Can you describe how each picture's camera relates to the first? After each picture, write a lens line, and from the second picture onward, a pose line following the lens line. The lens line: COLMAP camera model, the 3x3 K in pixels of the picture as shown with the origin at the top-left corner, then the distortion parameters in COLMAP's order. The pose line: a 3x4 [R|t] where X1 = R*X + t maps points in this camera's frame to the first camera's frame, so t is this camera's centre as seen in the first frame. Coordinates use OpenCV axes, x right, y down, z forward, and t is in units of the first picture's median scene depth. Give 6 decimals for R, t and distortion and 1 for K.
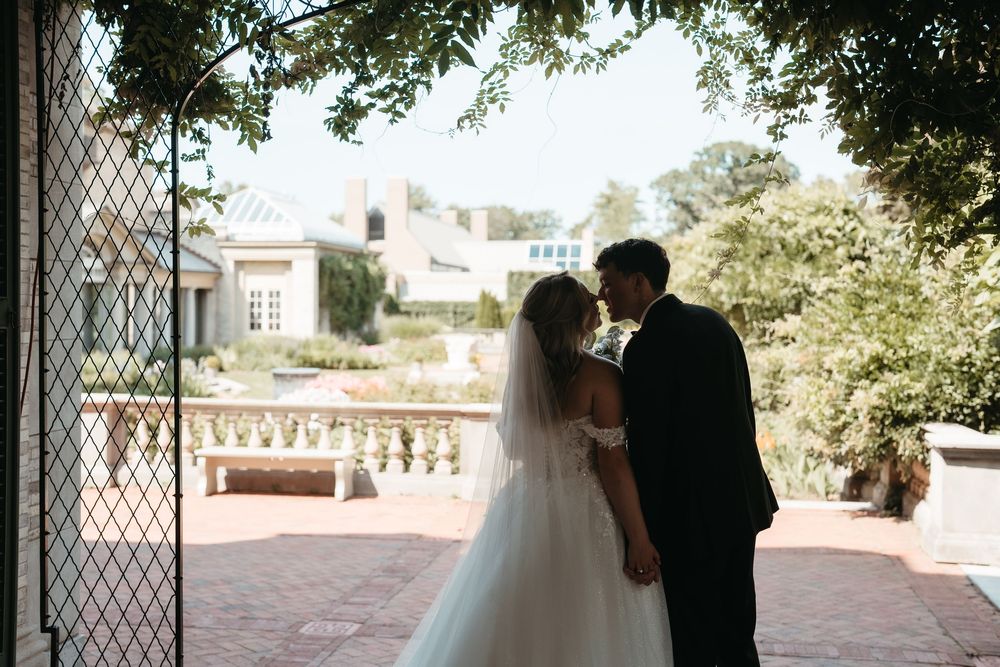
lens RADIAL K [[1418.1, 0, 510.7], [0, 1418.1, 329.7], [0, 0, 1]] dist [-0.162509, 1.137474]
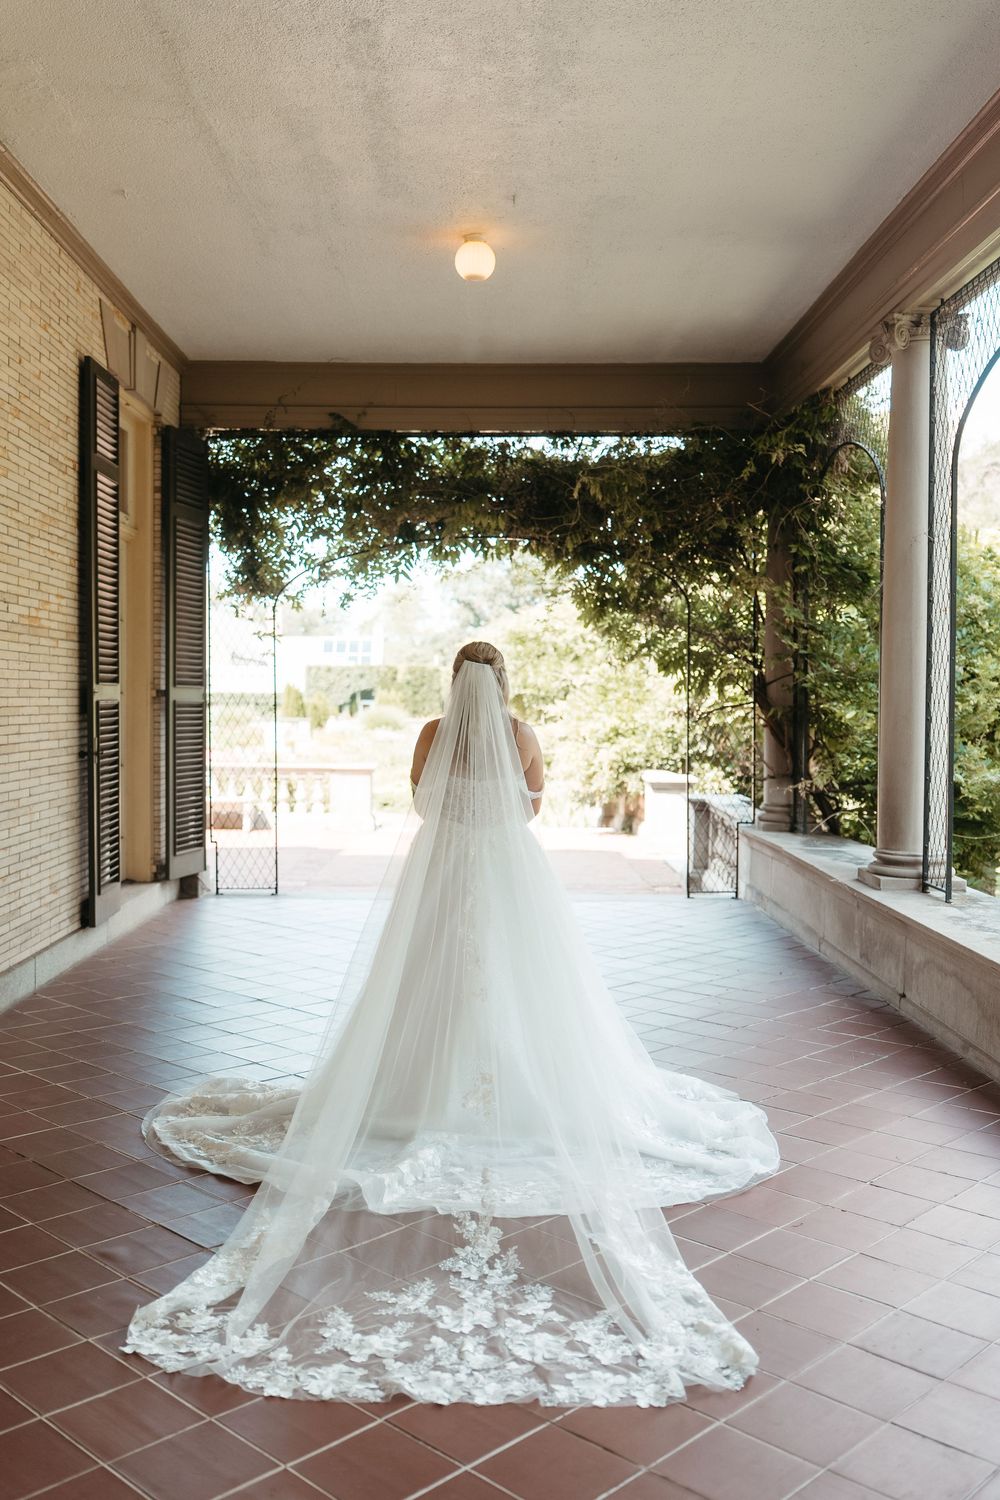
lens RADIAL K [[1338.8, 0, 500.0], [0, 1338.8, 750.0], [0, 0, 1]] dist [0.007733, -0.171930]
pose [[0.989069, -0.006364, 0.147319, -0.068218], [0.003097, 0.999744, 0.022395, 0.009765], [-0.147424, -0.021694, 0.988835, -0.372672]]
